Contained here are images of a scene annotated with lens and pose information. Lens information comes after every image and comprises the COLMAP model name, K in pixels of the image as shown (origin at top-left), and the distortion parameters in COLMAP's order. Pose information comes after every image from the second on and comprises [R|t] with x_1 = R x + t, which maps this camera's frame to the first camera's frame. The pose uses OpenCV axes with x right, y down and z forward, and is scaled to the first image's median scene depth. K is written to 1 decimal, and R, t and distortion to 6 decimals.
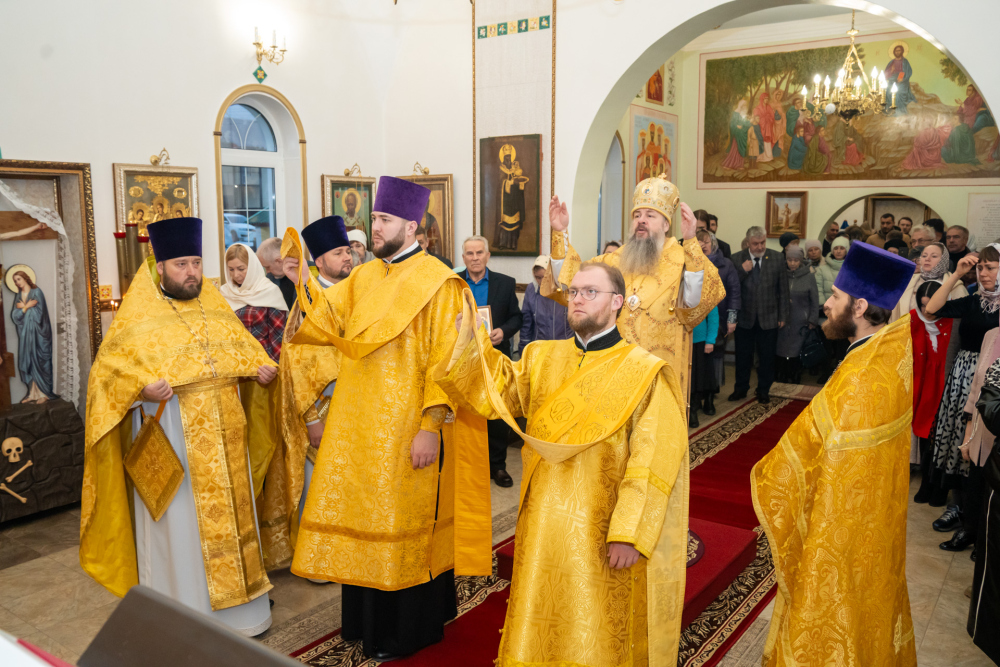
lens RADIAL K [[823.6, 0, 509.9], [0, 823.6, 334.8], [0, 0, 1]] dist [-0.064943, 0.072658]
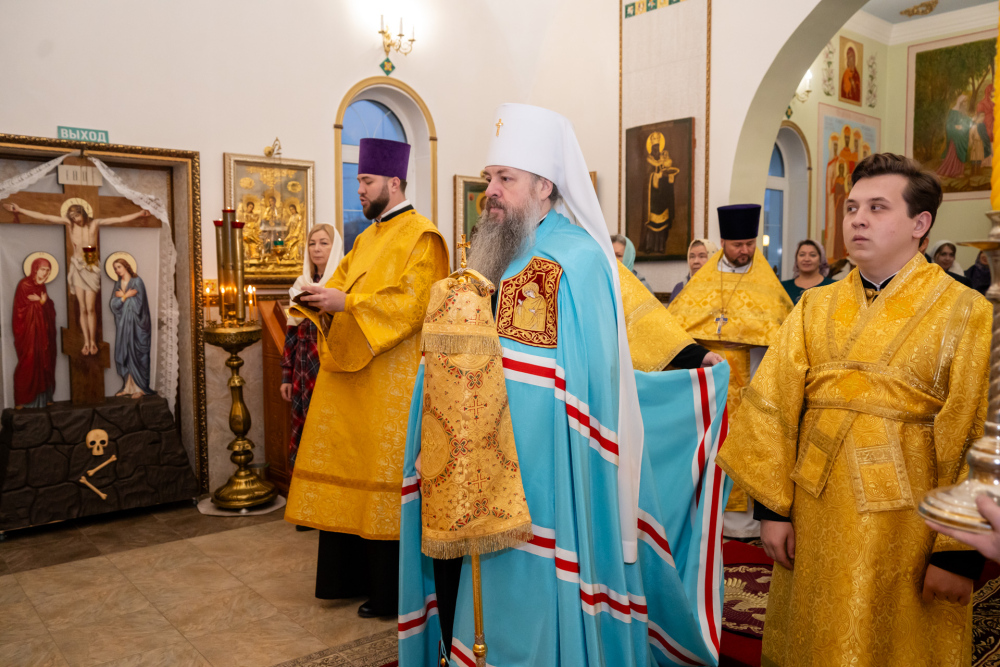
lens RADIAL K [[816.0, 0, 504.0], [0, 816.0, 335.6], [0, 0, 1]] dist [-0.058608, 0.046748]
pose [[0.966240, 0.018384, -0.256989, 0.067900], [-0.036377, 0.997194, -0.065433, 0.045757], [0.255065, 0.072573, 0.964197, 0.148429]]
